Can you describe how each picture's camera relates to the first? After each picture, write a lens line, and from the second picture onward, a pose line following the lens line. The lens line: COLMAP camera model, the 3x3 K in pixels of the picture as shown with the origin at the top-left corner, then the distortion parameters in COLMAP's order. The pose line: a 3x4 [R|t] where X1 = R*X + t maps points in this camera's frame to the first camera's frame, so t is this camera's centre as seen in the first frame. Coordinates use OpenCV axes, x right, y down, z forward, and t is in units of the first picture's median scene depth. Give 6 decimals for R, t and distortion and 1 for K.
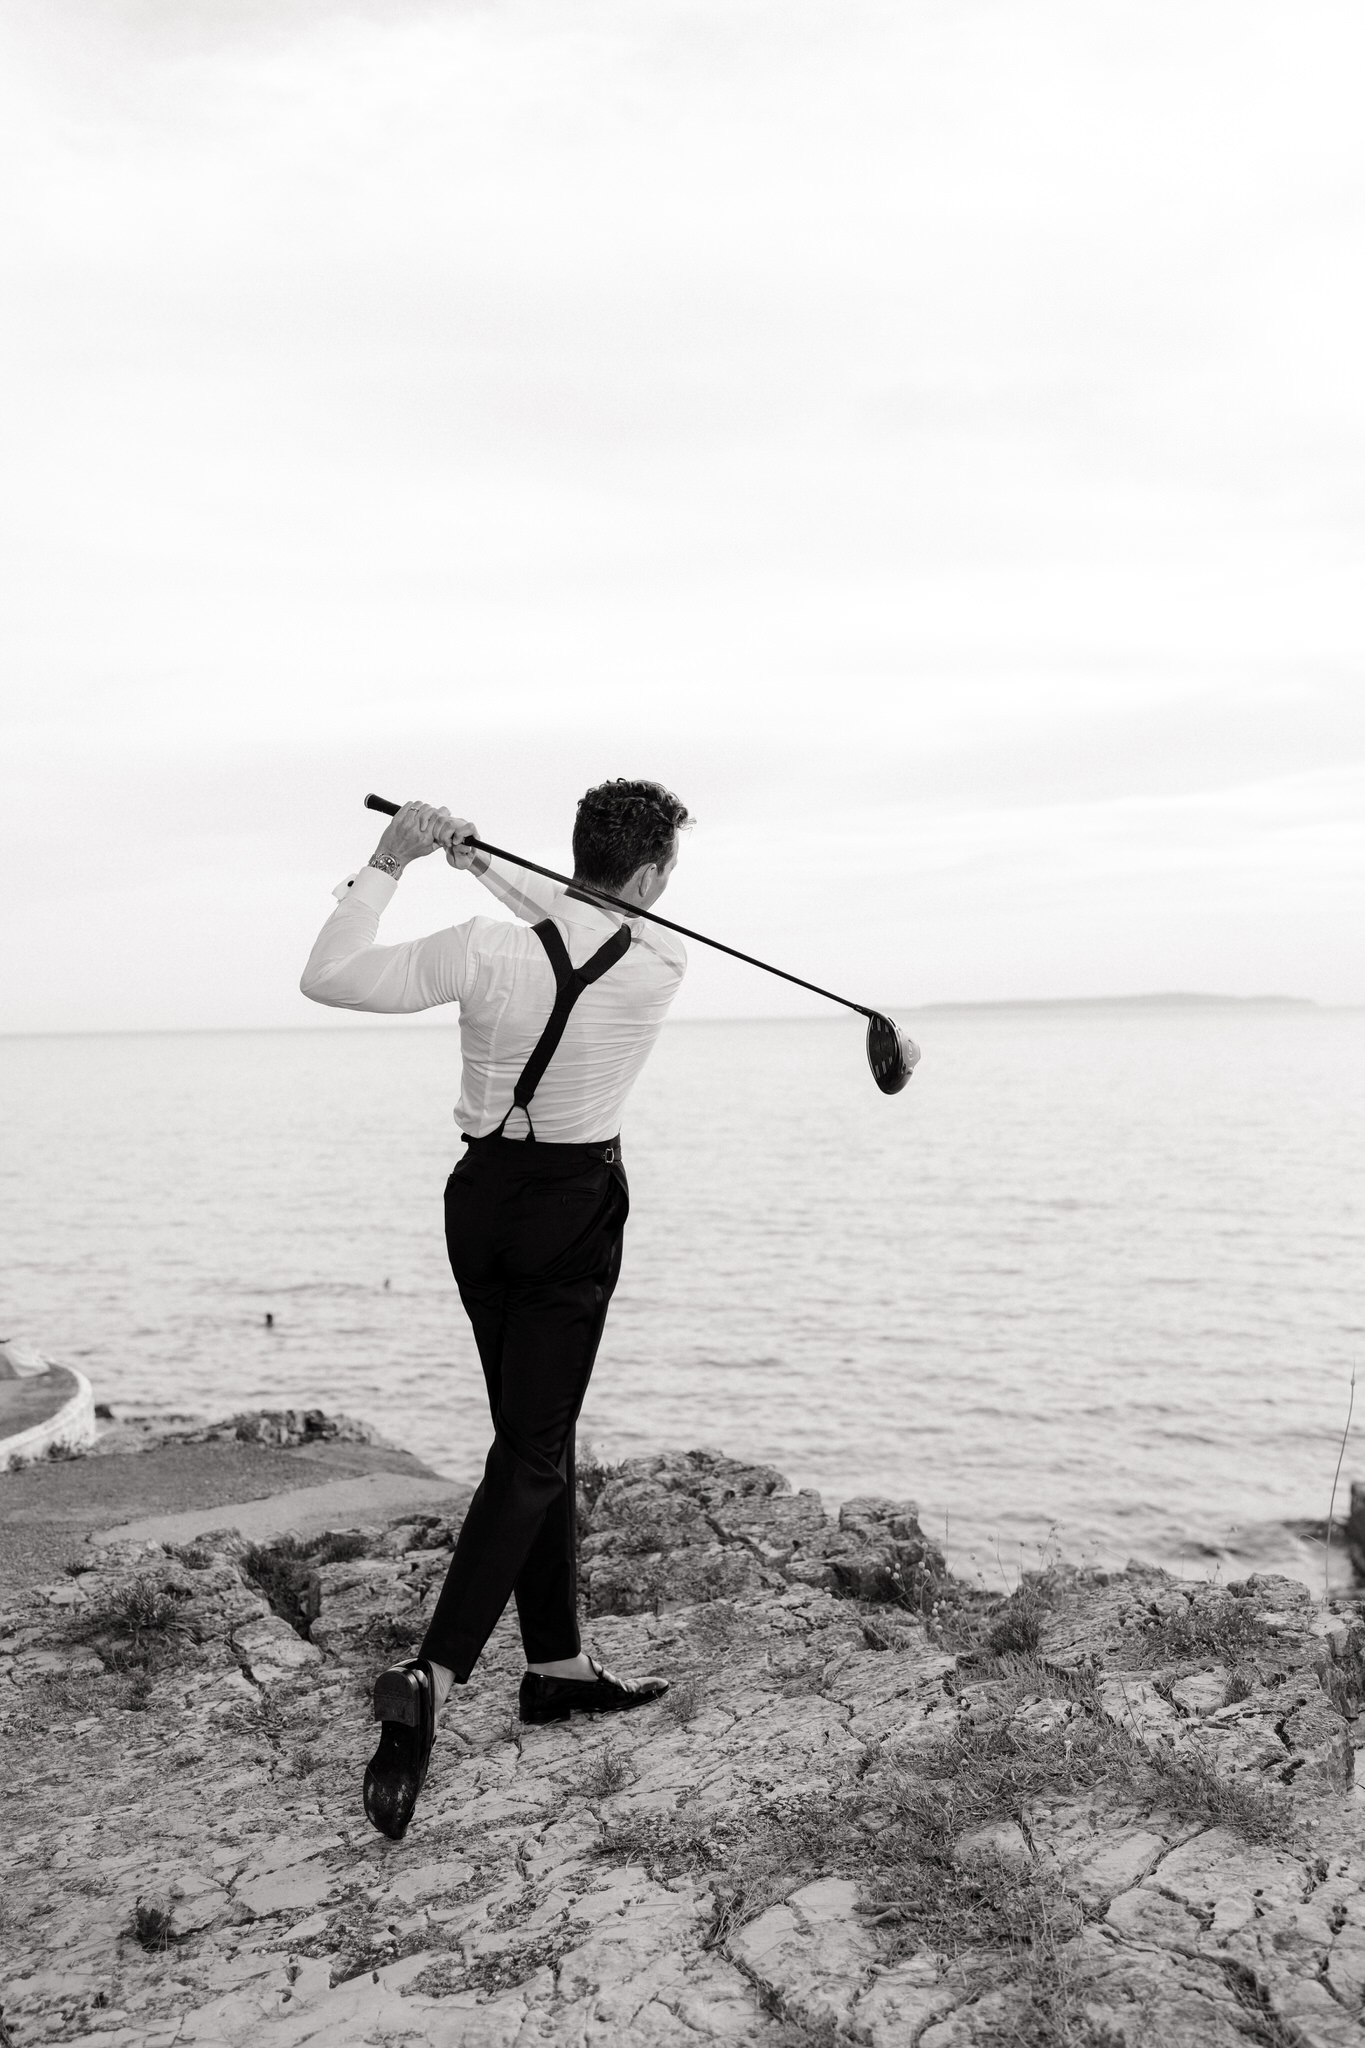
lens RADIAL K [[2074.3, 0, 680.6], [0, 2074.3, 1027.8], [0, 0, 1]] dist [-0.001624, 0.000000]
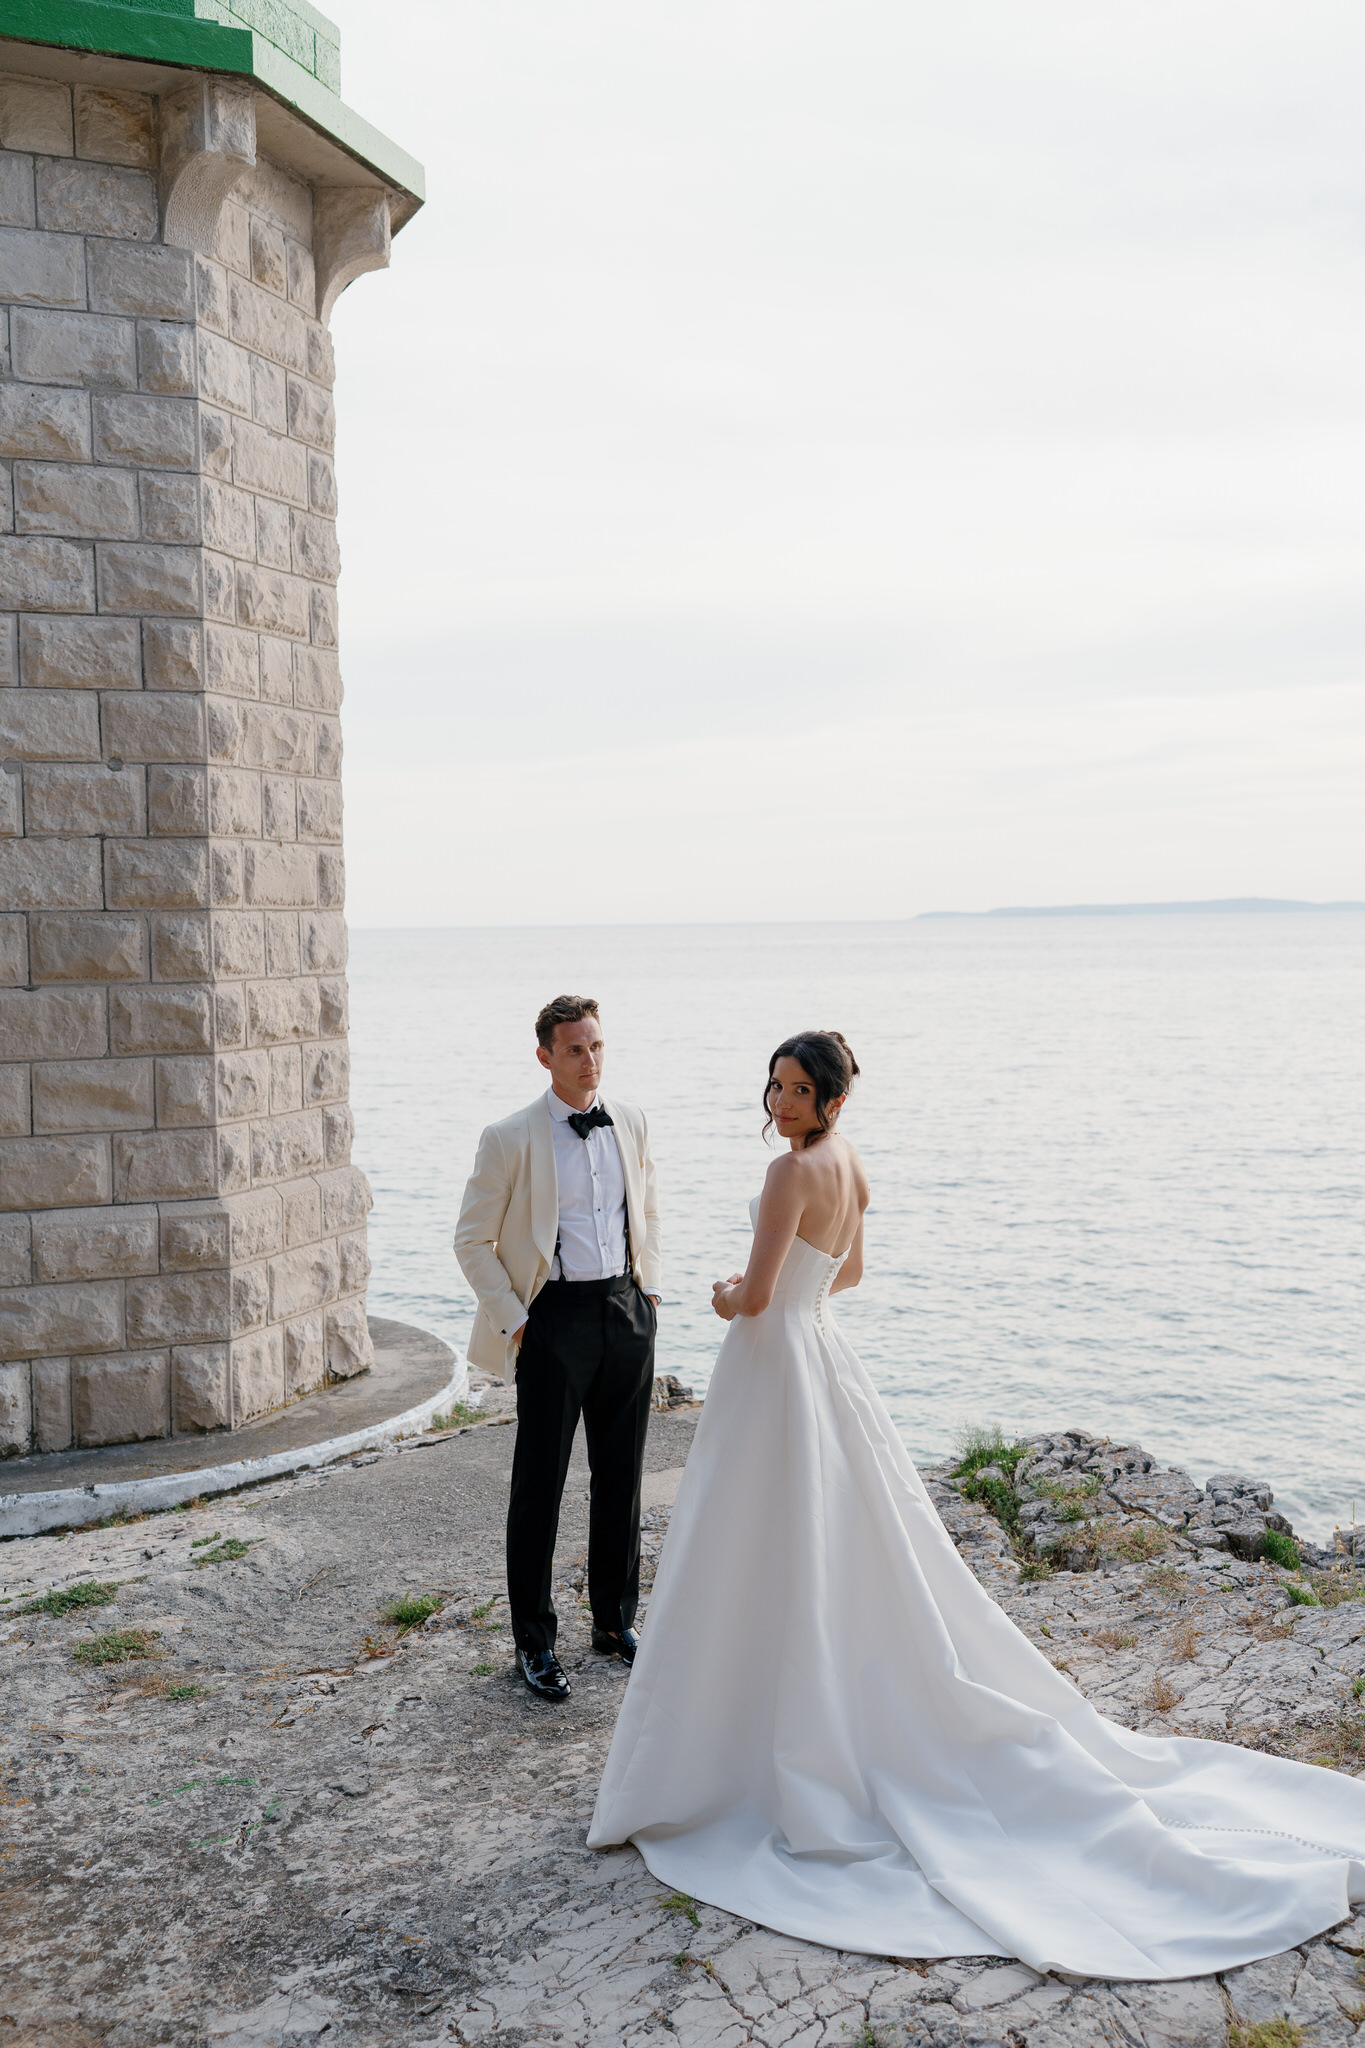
lens RADIAL K [[2074.3, 0, 681.2], [0, 2074.3, 1020.1], [0, 0, 1]] dist [-0.001624, 0.000000]
pose [[0.999312, 0.002745, -0.036996, -0.210942], [-0.001294, 0.999230, 0.039212, -0.106612], [0.037075, -0.039138, 0.998546, -0.280301]]
